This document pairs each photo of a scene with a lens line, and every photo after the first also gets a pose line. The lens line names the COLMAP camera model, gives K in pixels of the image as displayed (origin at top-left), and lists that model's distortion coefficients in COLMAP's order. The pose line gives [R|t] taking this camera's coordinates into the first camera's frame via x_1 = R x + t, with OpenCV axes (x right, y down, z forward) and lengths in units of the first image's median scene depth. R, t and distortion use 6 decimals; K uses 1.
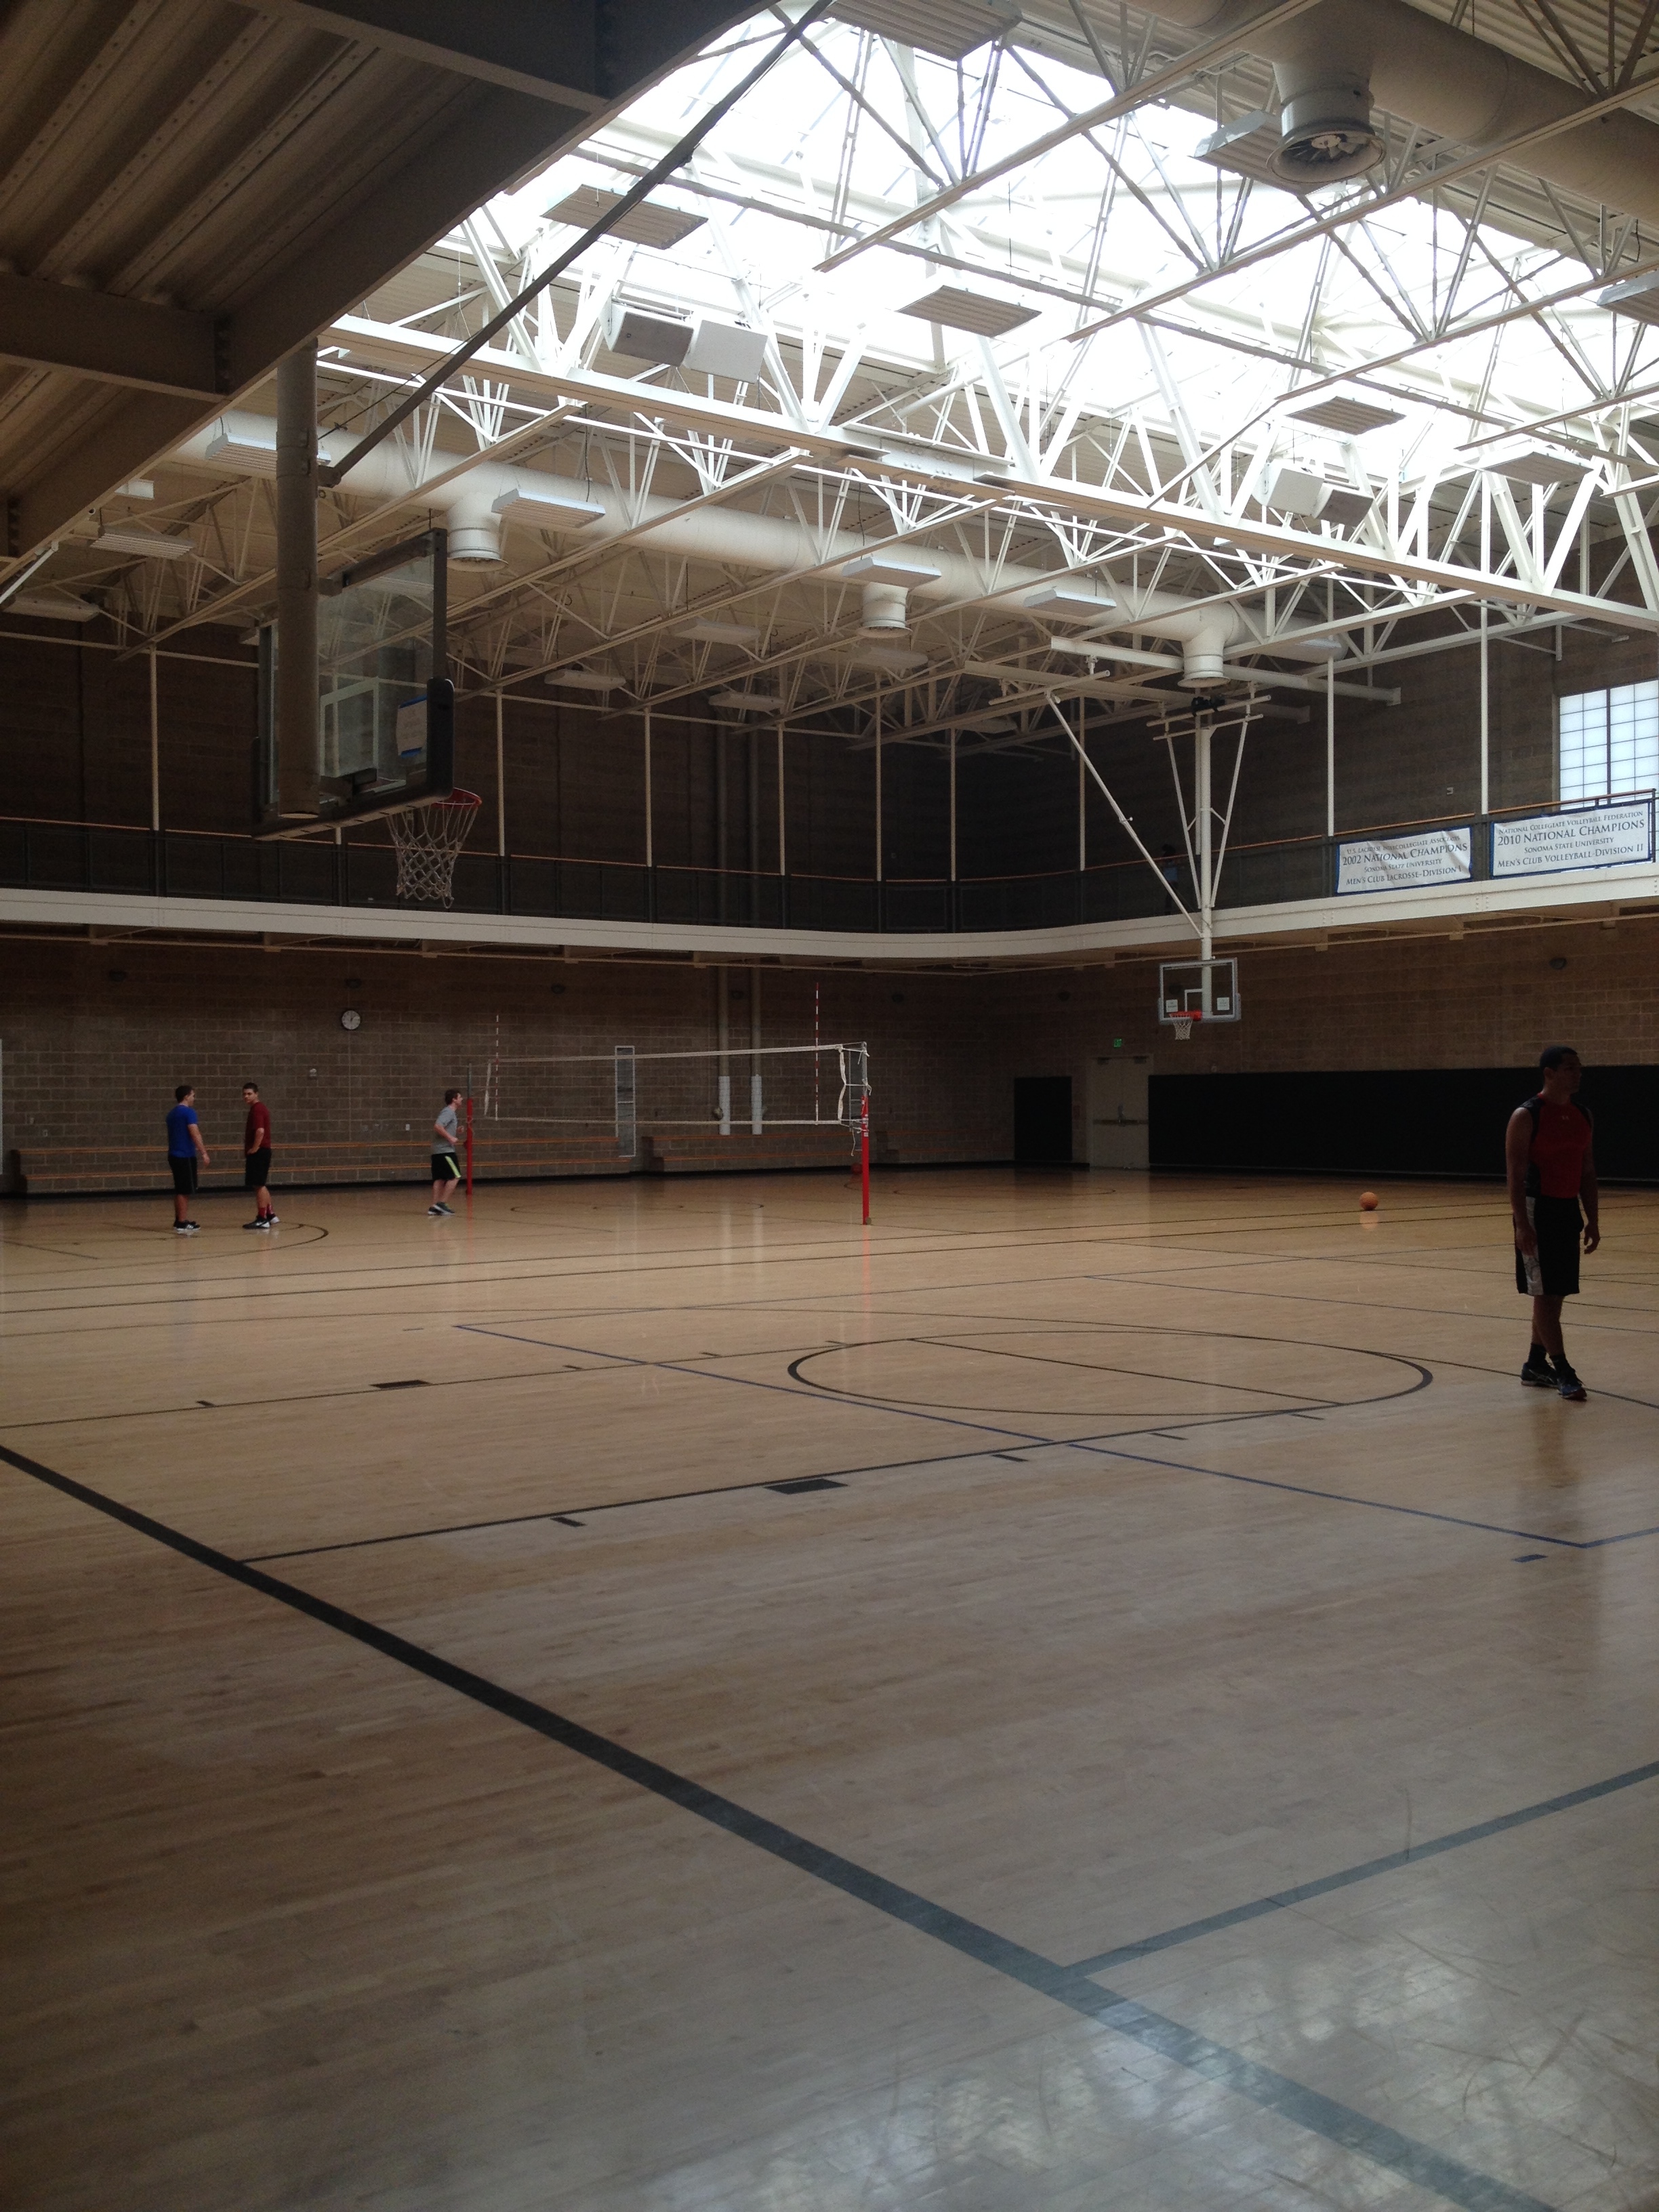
lens RADIAL K [[2075.2, 0, 820.8], [0, 2075.2, 1095.3], [0, 0, 1]] dist [0.011436, 0.000000]
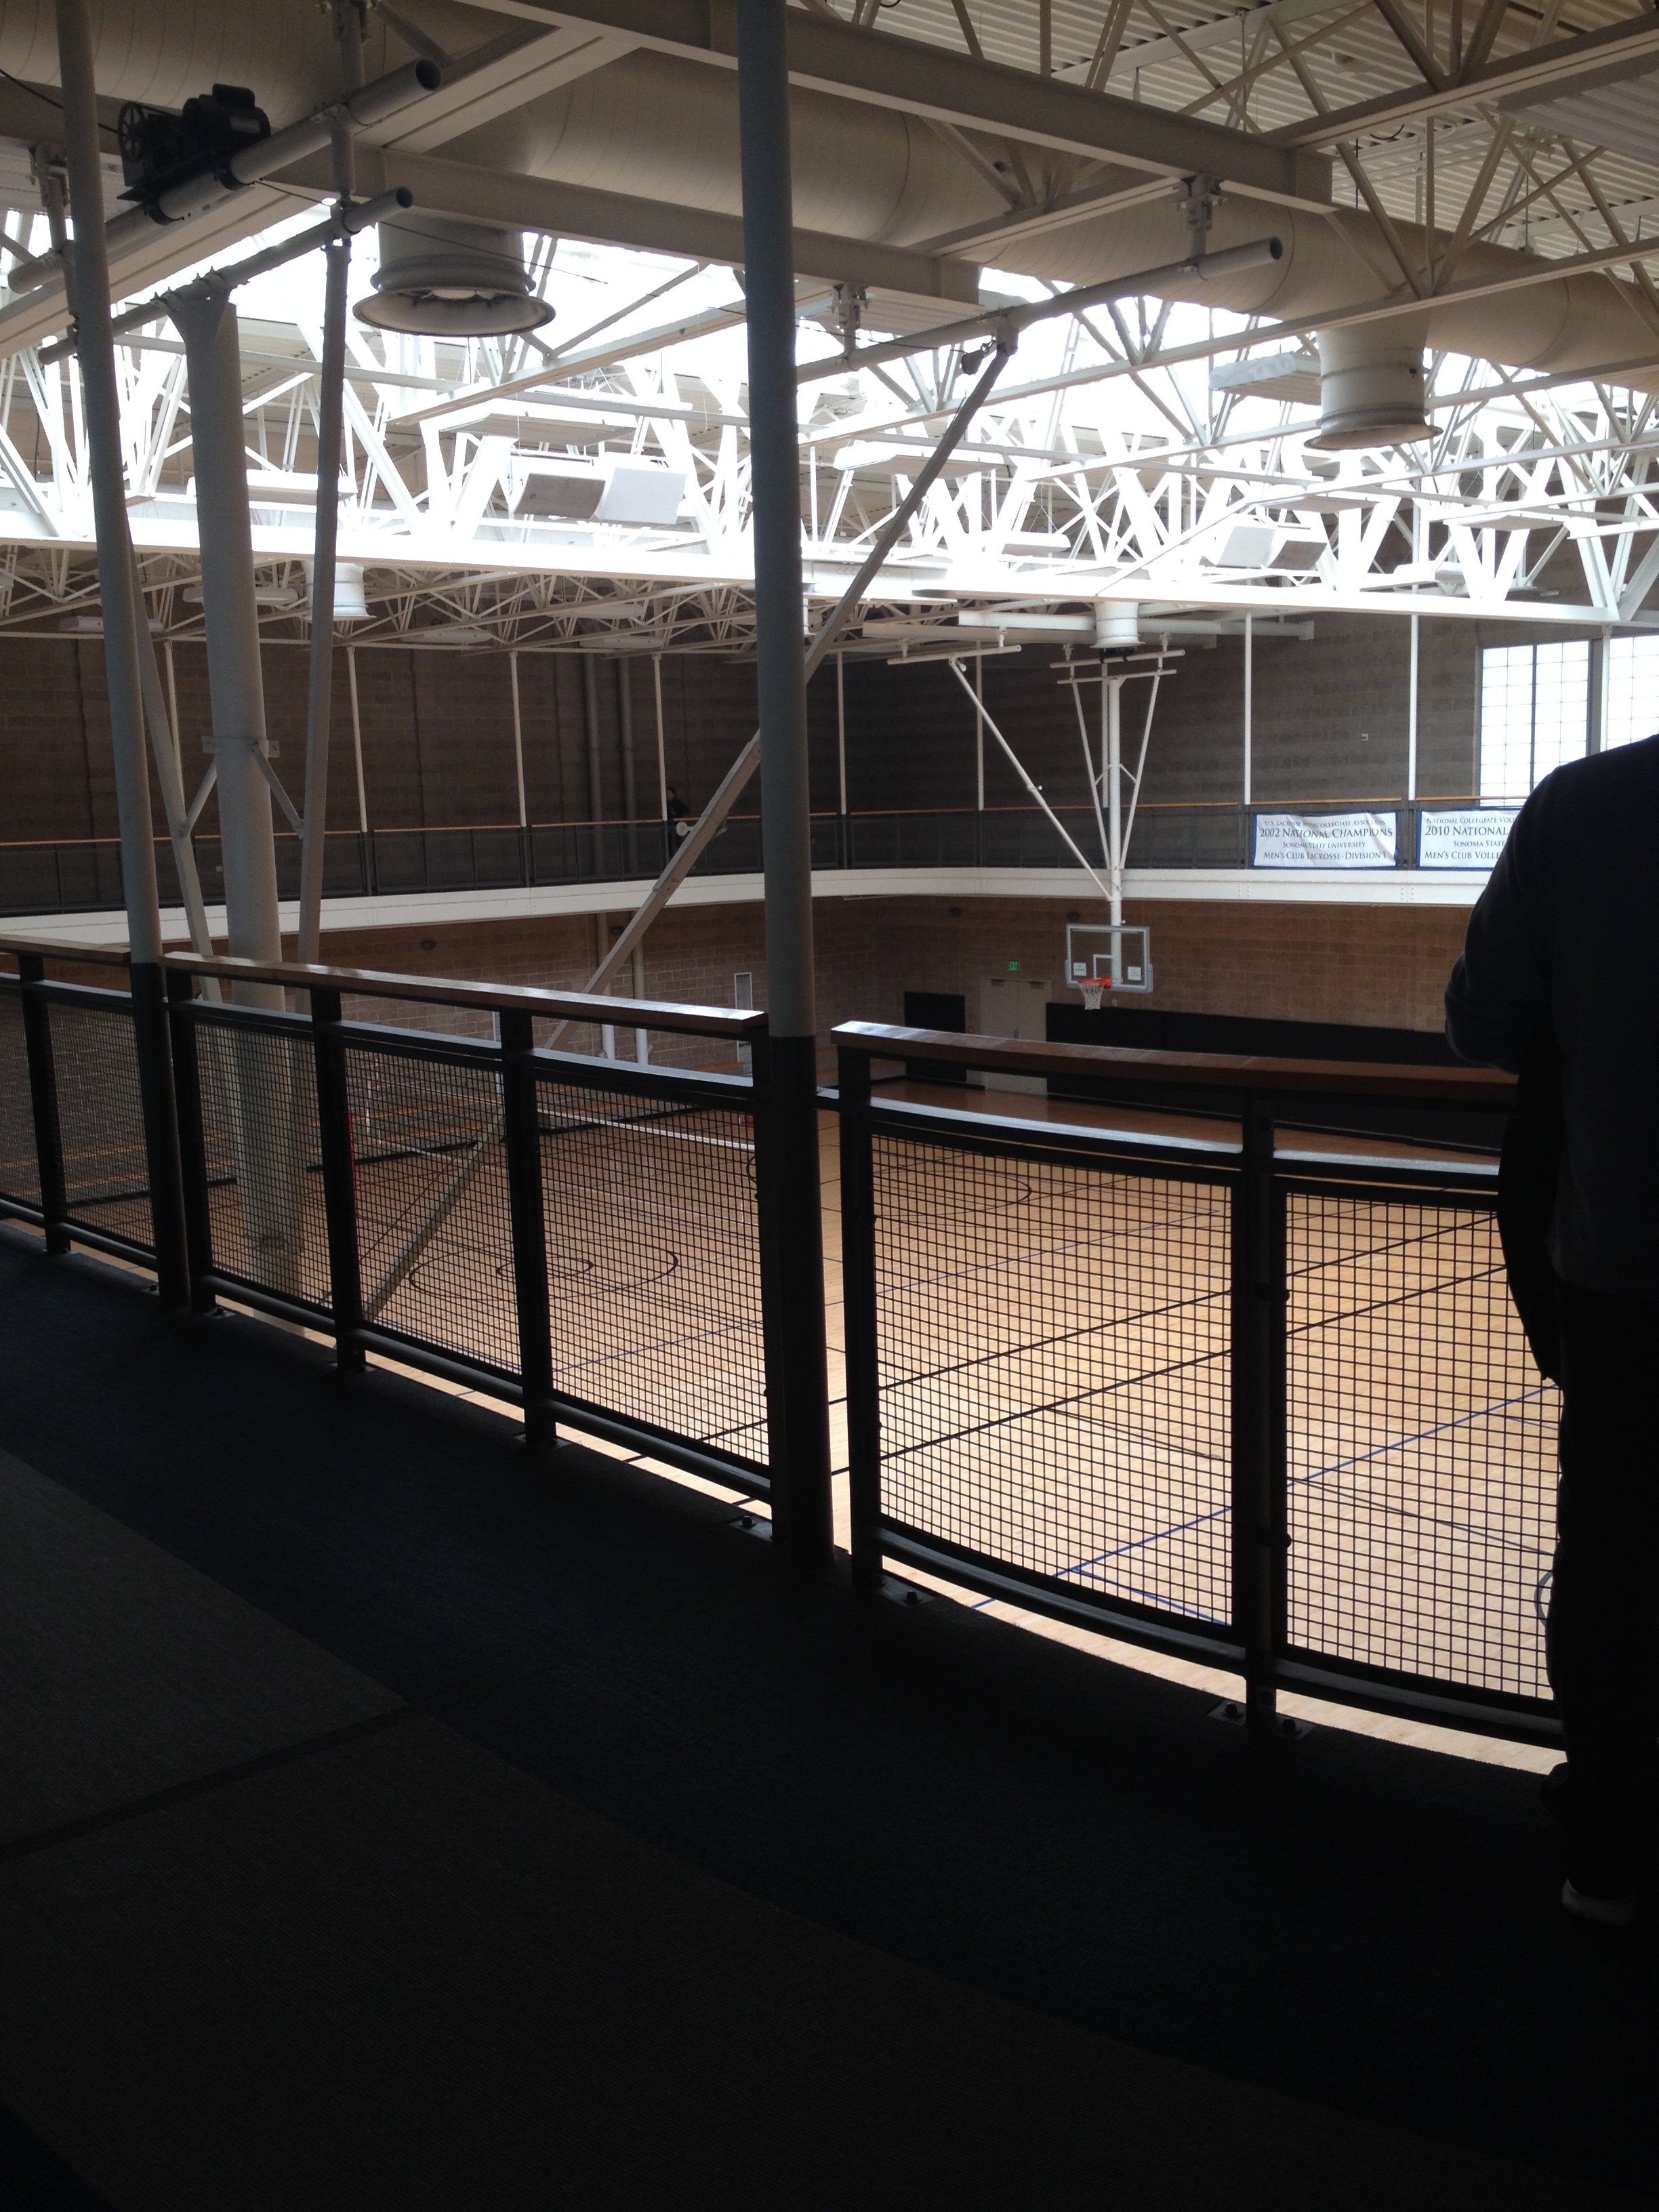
lens RADIAL K [[2075.2, 0, 833.1], [0, 2075.2, 1114.5], [0, 0, 1]] dist [0.011436, 0.000000]
pose [[0.996099, -0.036383, 0.080391, -0.025548], [0.023475, 0.987472, 0.156040, -0.133662], [-0.085061, -0.153544, 0.984474, 0.052569]]
